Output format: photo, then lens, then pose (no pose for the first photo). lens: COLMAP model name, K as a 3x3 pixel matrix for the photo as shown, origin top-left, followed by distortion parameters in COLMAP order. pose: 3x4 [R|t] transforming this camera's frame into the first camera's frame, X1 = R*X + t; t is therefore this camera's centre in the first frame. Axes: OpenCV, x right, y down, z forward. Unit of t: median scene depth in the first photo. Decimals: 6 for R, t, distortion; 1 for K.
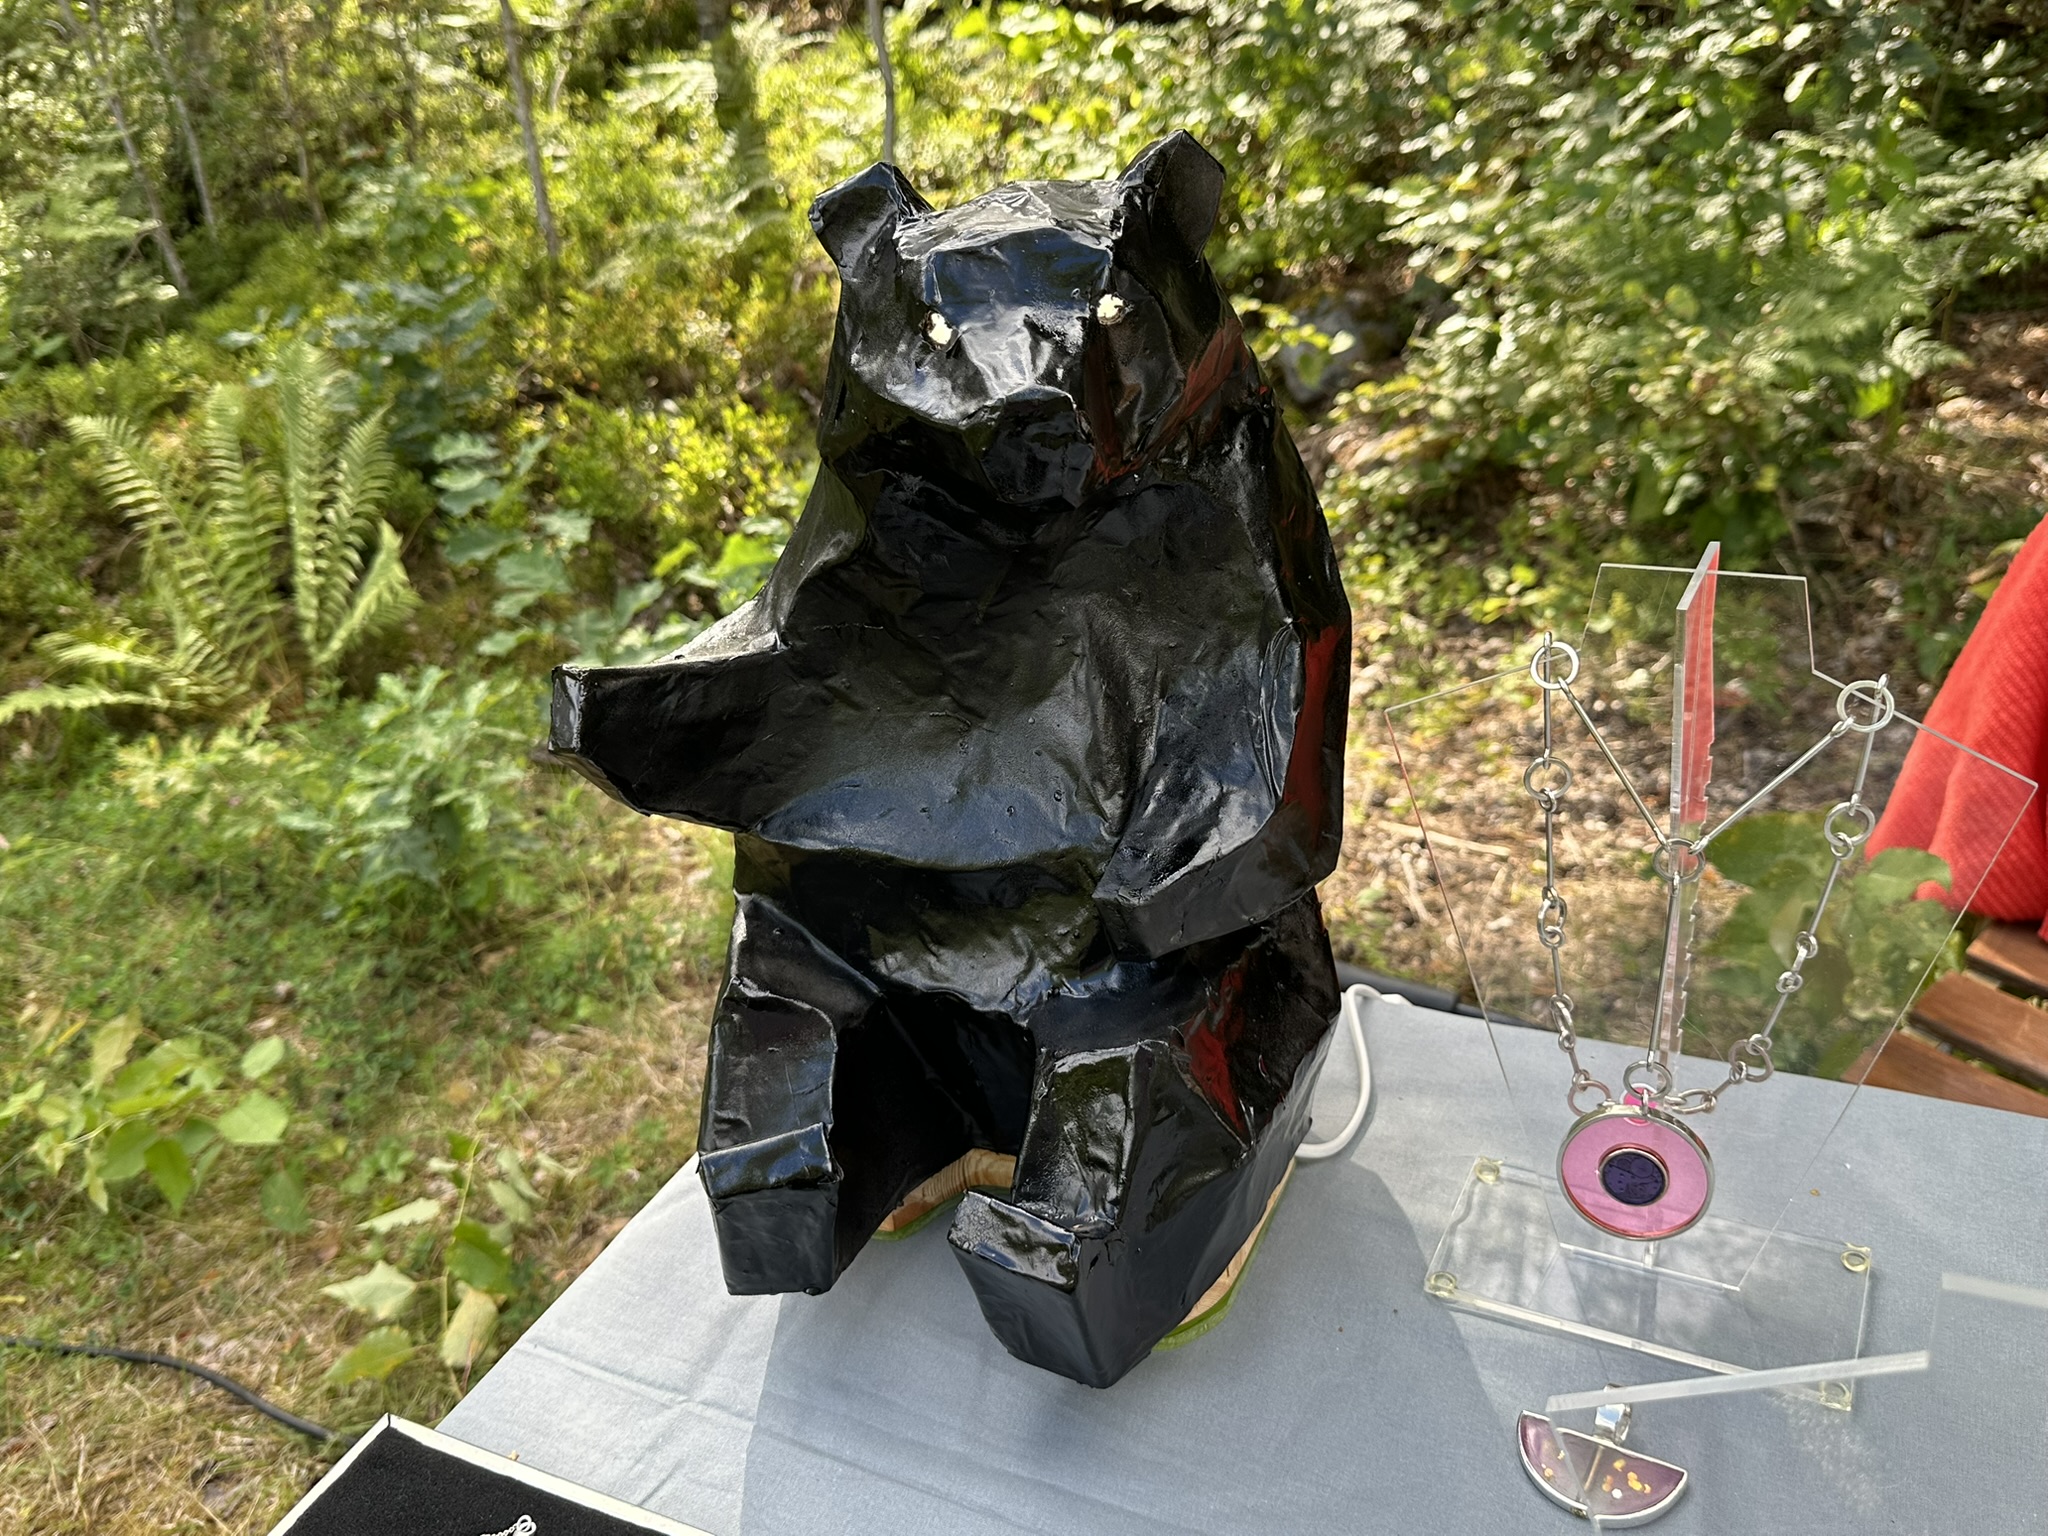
lens RADIAL K [[1751.8, 0, 1018.9], [0, 1751.8, 761.4], [0, 0, 1]] dist [0.042383, -0.033855]
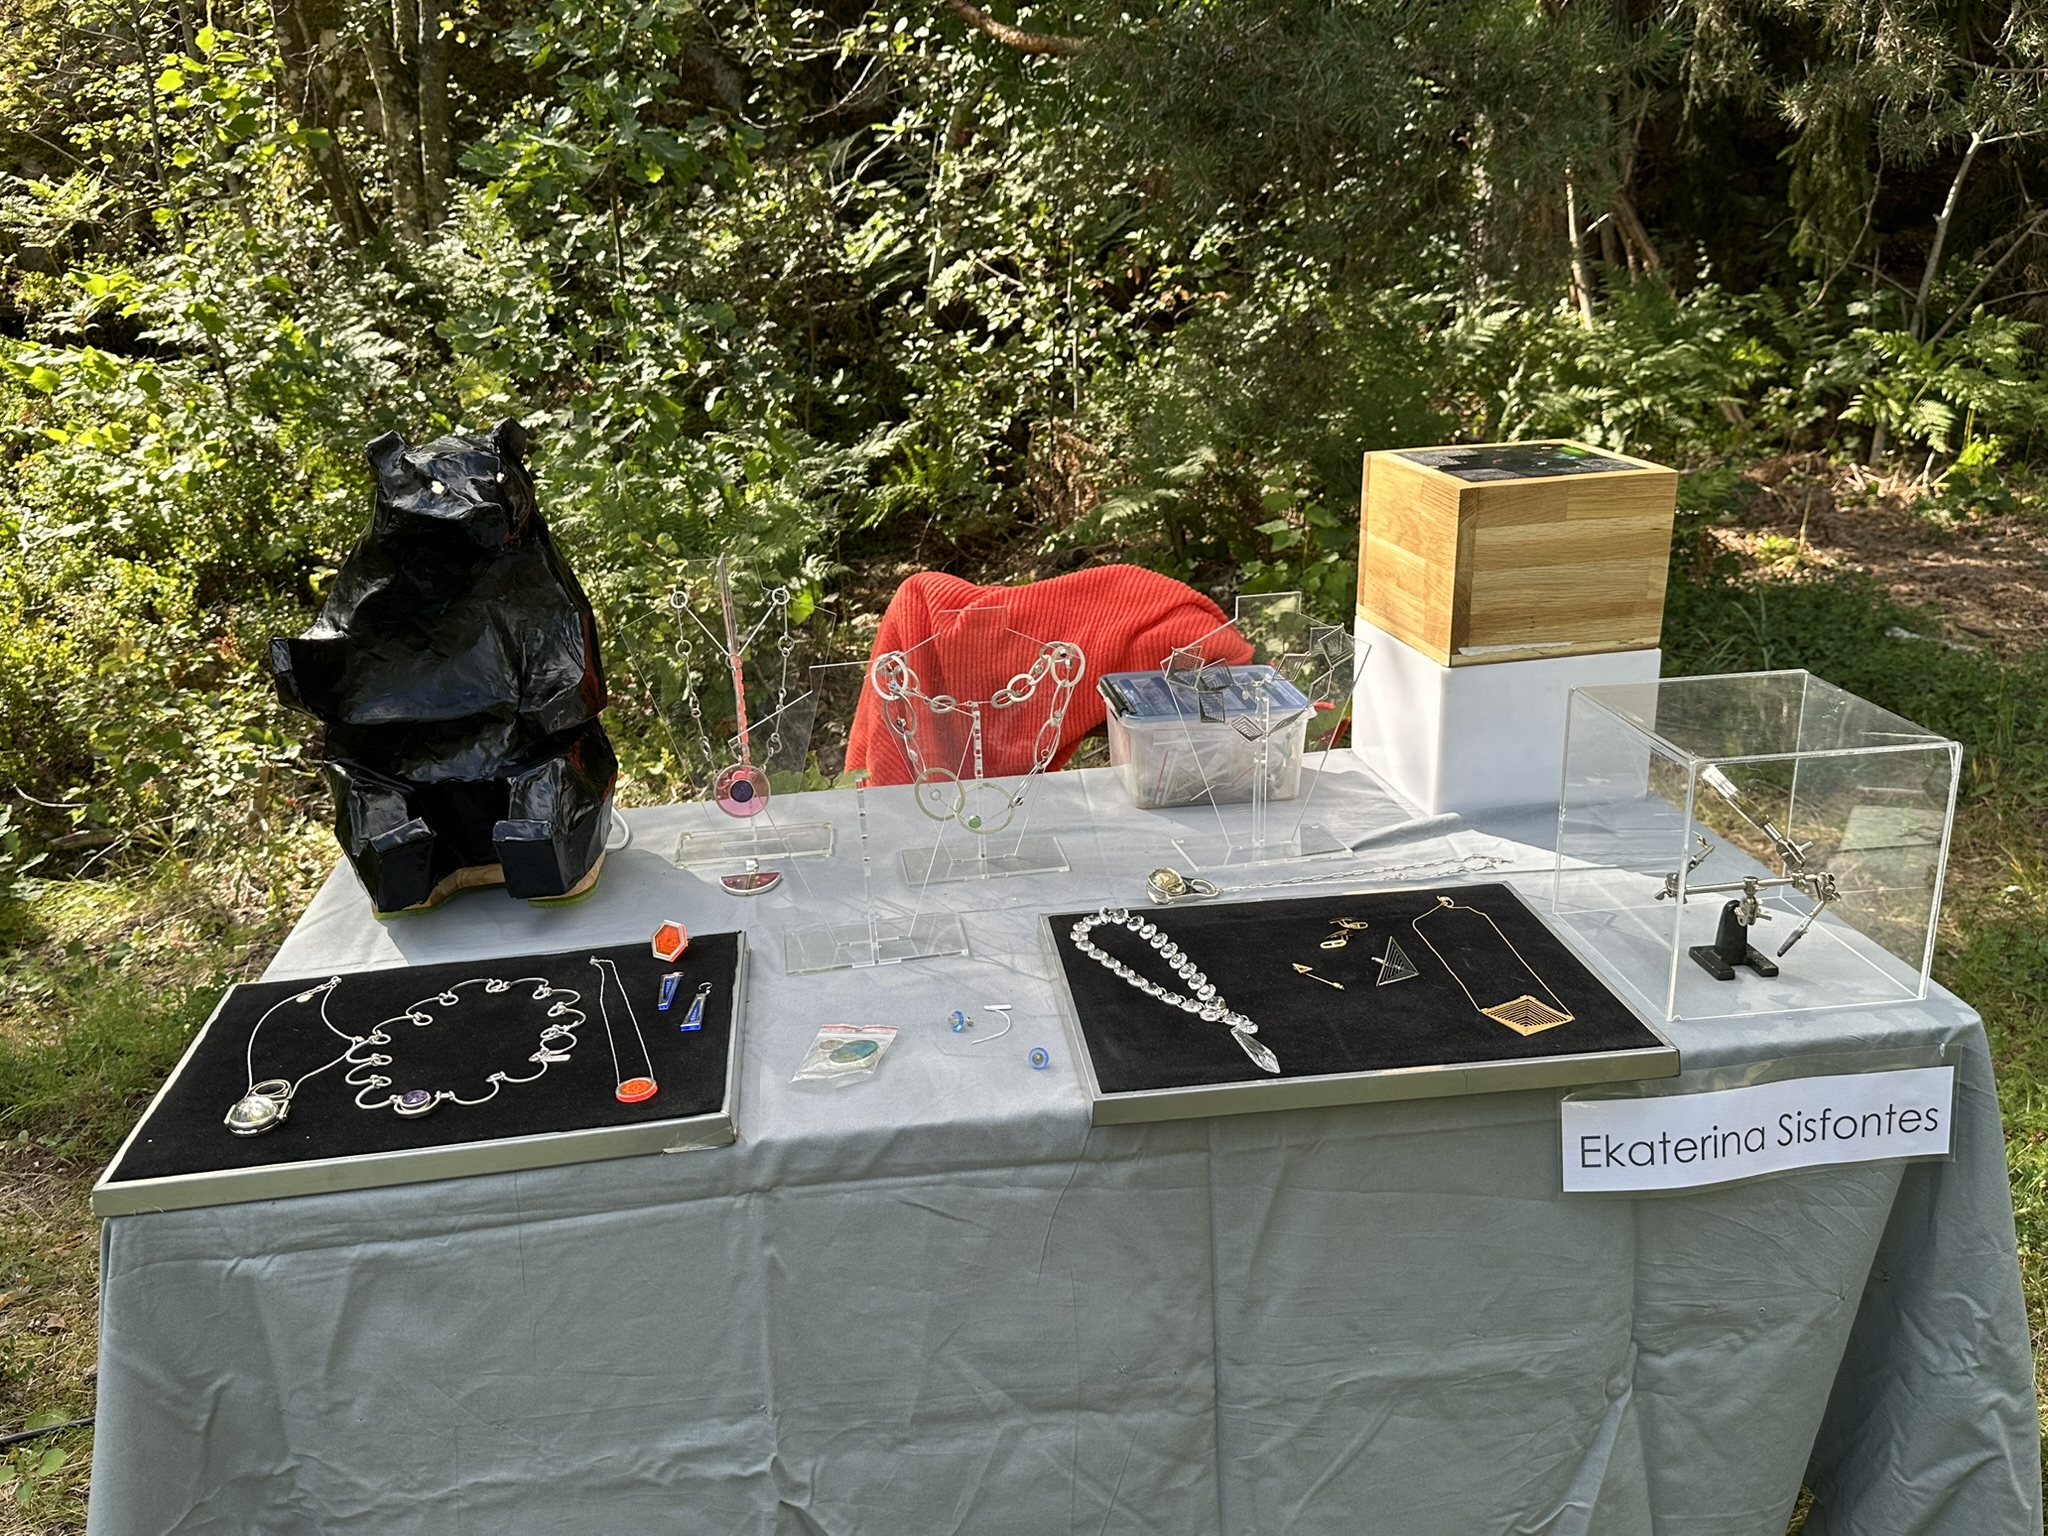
lens RADIAL K [[1751.8, 0, 1020.2], [0, 1751.8, 770.0], [0, 0, 1]] dist [0.042383, -0.033855]
pose [[0.845628, -0.128267, 0.518132, -0.124336], [0.209619, 0.972515, -0.101360, 0.105754], [-0.490890, 0.194323, 0.849273, -0.273868]]
